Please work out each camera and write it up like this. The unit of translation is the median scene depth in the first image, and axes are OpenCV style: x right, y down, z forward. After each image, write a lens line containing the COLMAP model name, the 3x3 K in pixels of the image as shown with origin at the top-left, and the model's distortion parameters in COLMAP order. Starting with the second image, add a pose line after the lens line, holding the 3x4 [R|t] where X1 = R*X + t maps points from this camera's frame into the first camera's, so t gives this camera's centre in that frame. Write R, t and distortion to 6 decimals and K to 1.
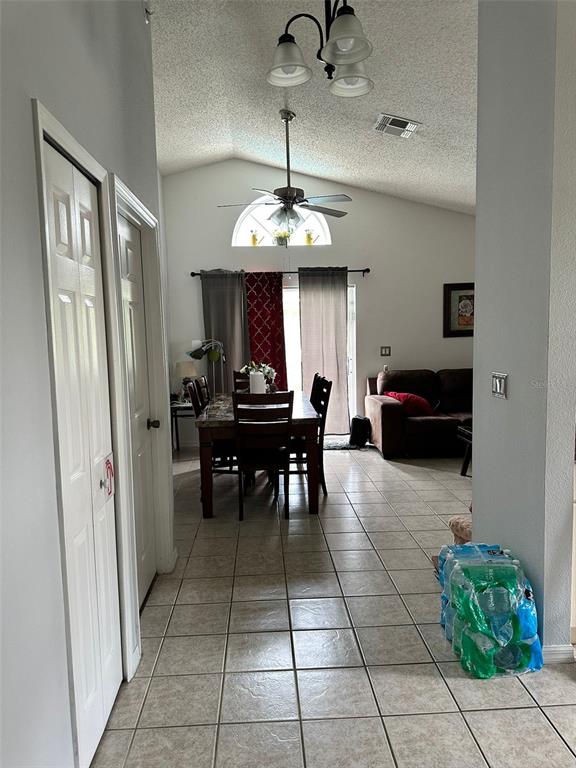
lens RADIAL K [[533.0, 0, 288.2], [0, 533.0, 386.6], [0, 0, 1]] dist [0.149372, -0.268860]
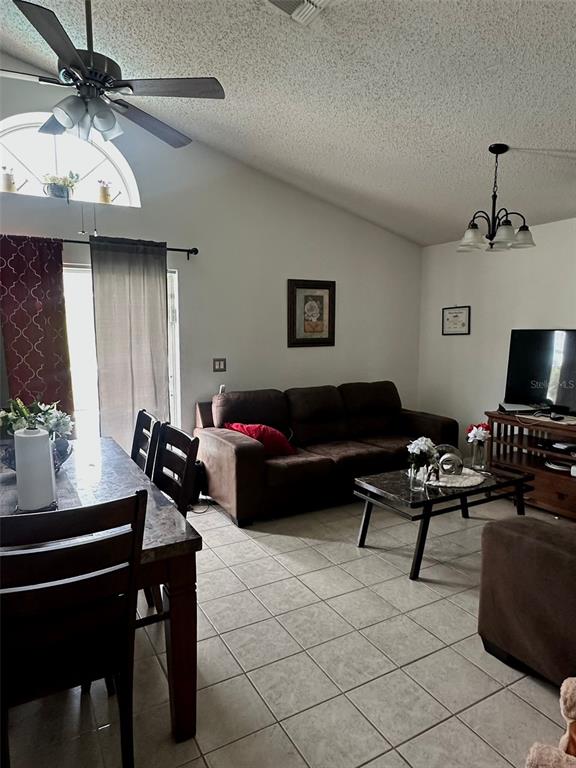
lens RADIAL K [[490.1, 0, 288.0], [0, 490.1, 384.0], [0, 0, 1]] dist [-0.003495, -0.001058]
pose [[0.893896, -0.025219, 0.447565, -0.034691], [0.024802, 0.999669, 0.006793, -0.043791], [-0.447588, 0.005028, 0.894226, 0.373849]]
